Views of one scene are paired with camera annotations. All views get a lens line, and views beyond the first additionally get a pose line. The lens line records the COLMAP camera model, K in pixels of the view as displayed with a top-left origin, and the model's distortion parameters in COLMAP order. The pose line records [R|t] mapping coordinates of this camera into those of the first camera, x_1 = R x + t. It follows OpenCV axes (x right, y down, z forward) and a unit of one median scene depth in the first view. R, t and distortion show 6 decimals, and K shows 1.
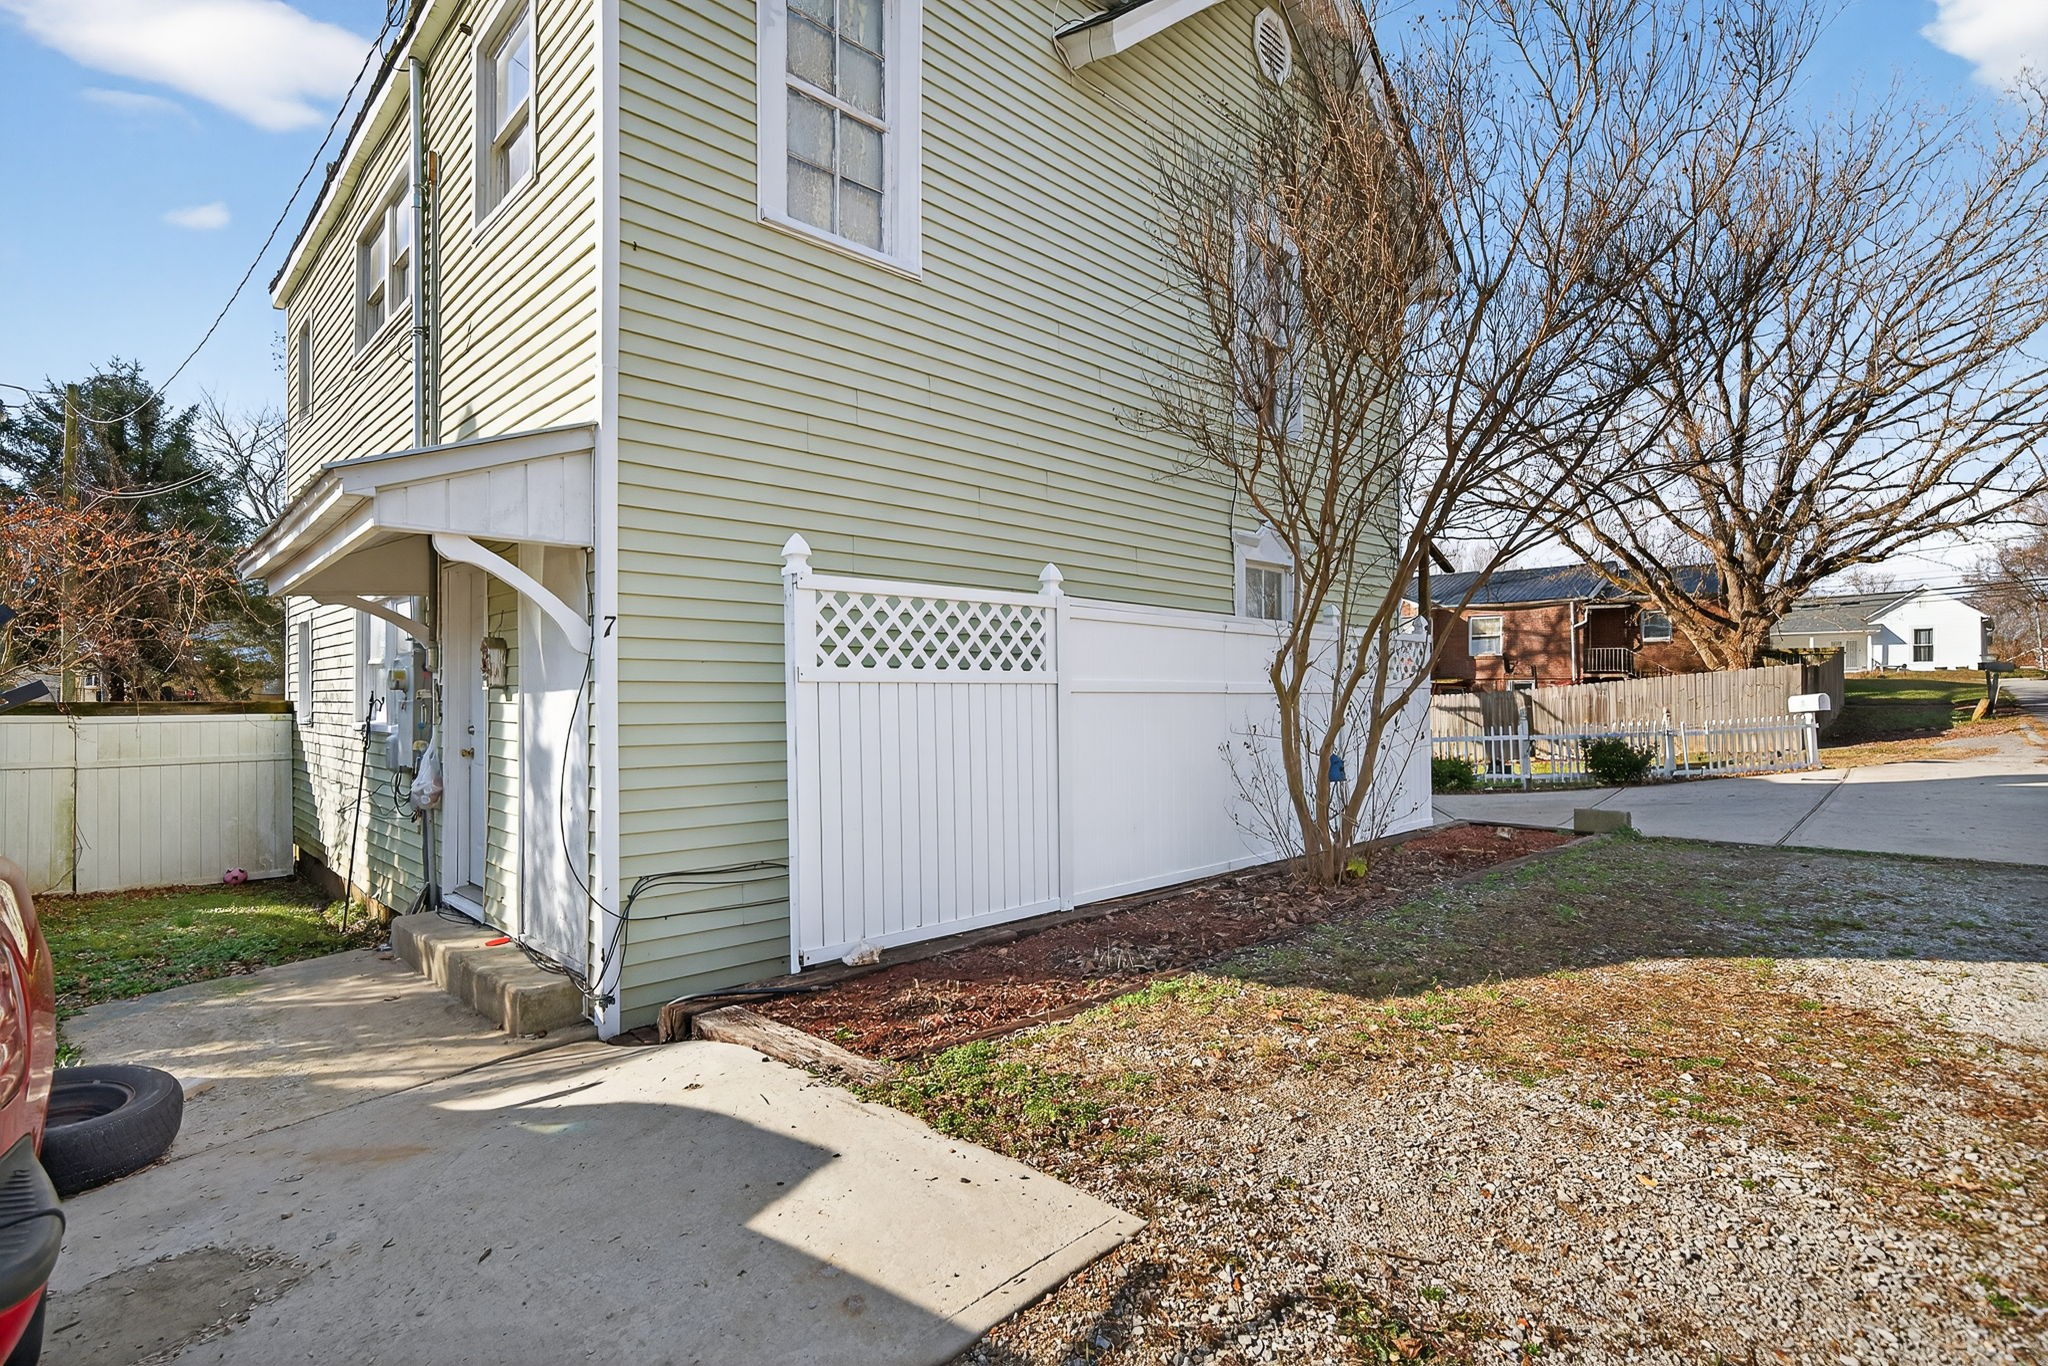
lens RADIAL K [[991.8, 0, 1020.4], [0, 991.8, 679.2], [0, 0, 1]] dist [0.003556, 0.001365]
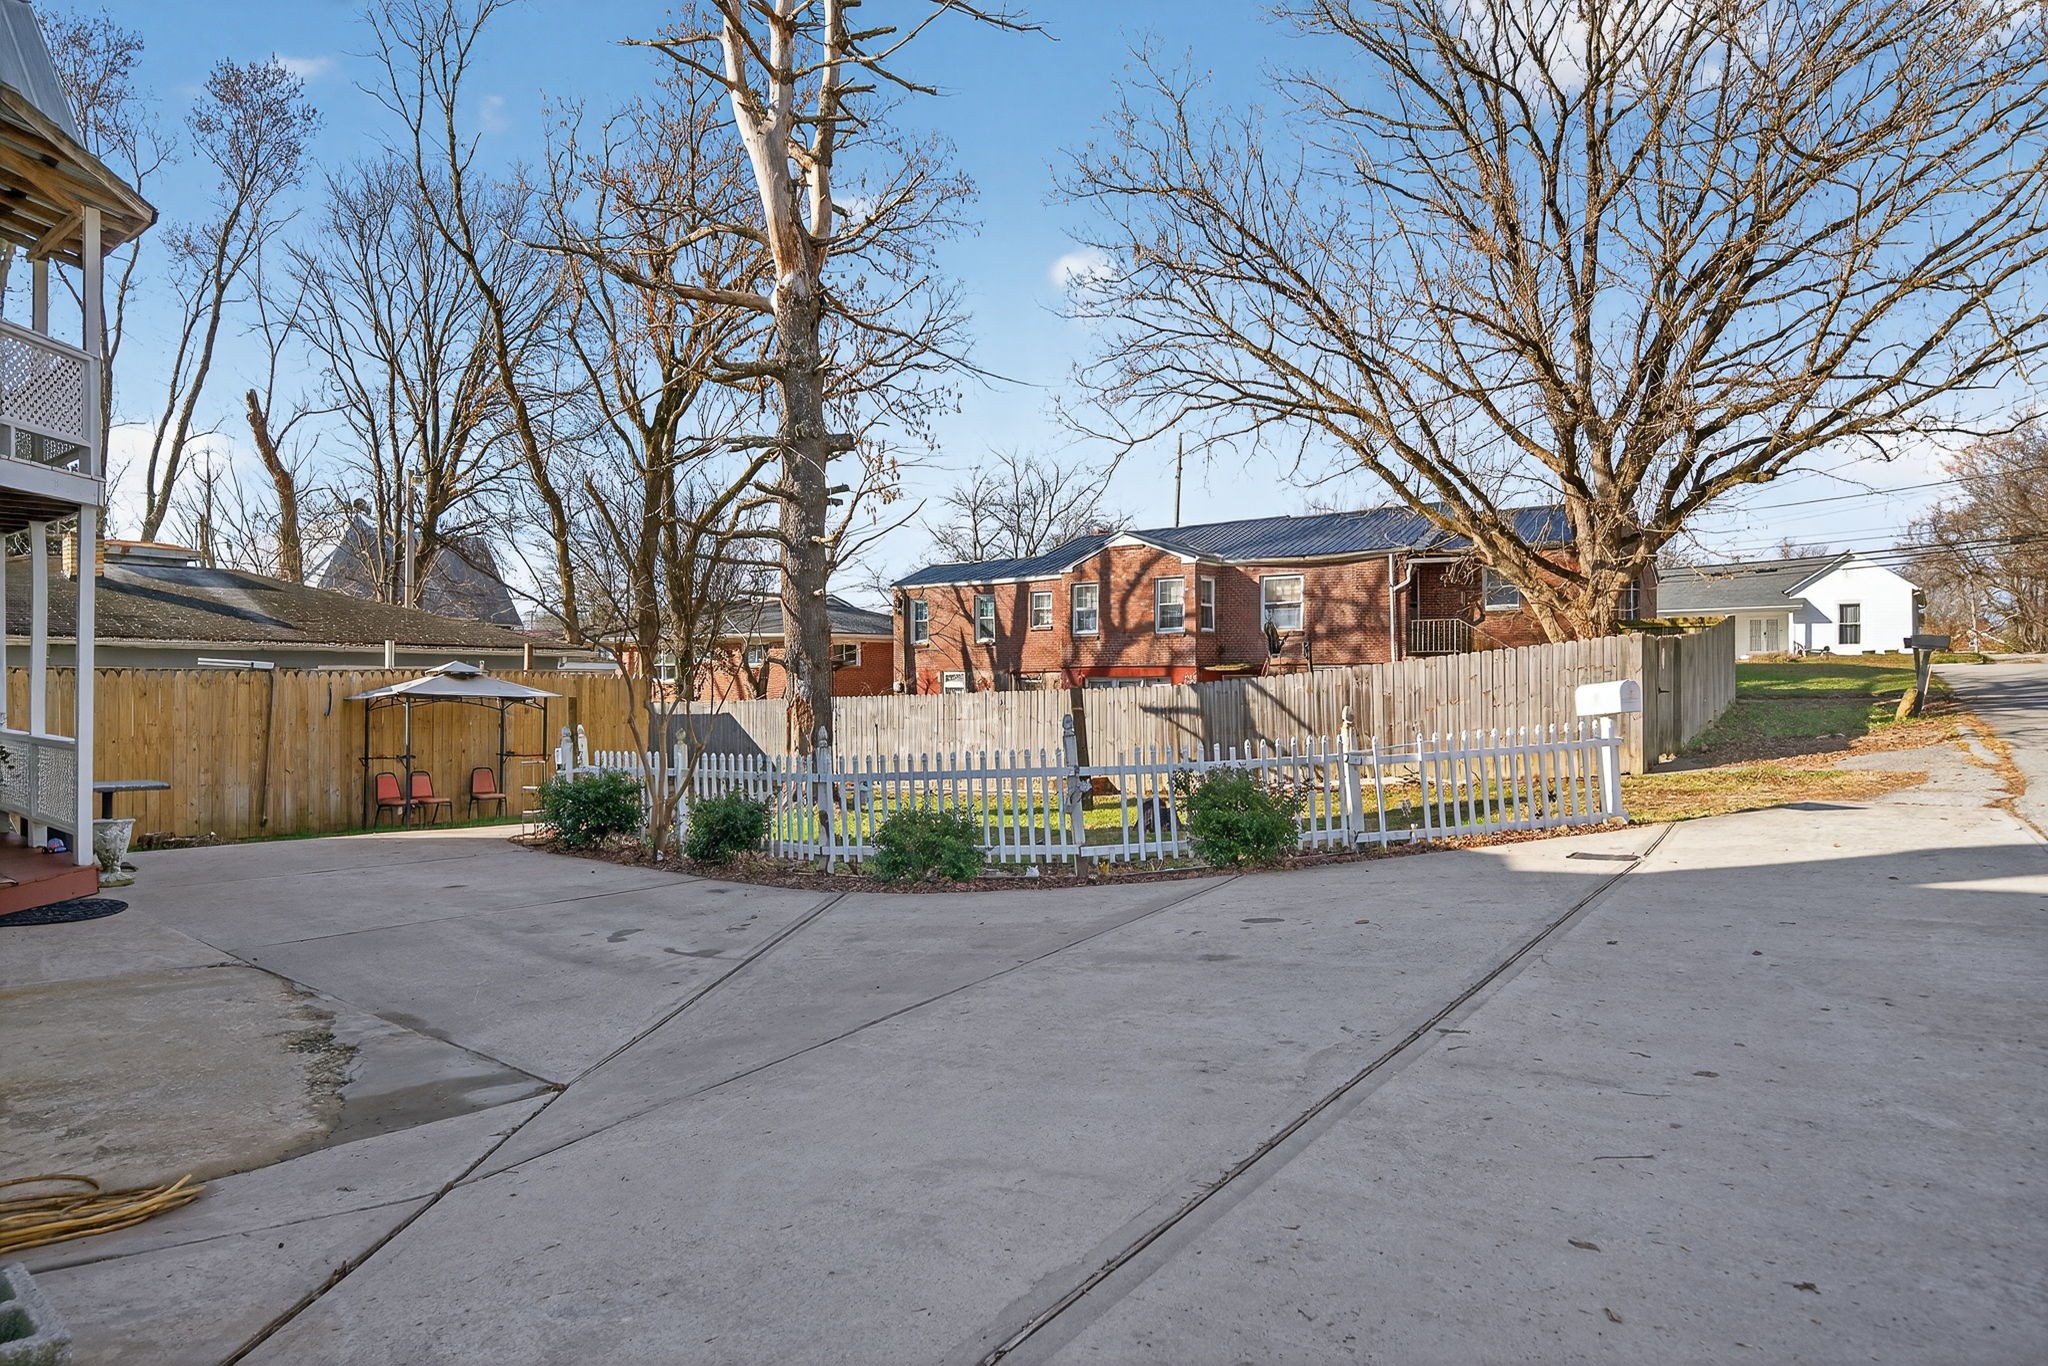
lens RADIAL K [[1199.5, 0, 1020.7], [0, 1199.5, 687.7], [0, 0, 1]] dist [-0.008064, -0.002719]
pose [[0.992357, -0.006535, 0.123230, 0.227502], [0.005153, 0.999920, 0.011530, 0.005538], [-0.123296, -0.010807, 0.992311, 0.229873]]
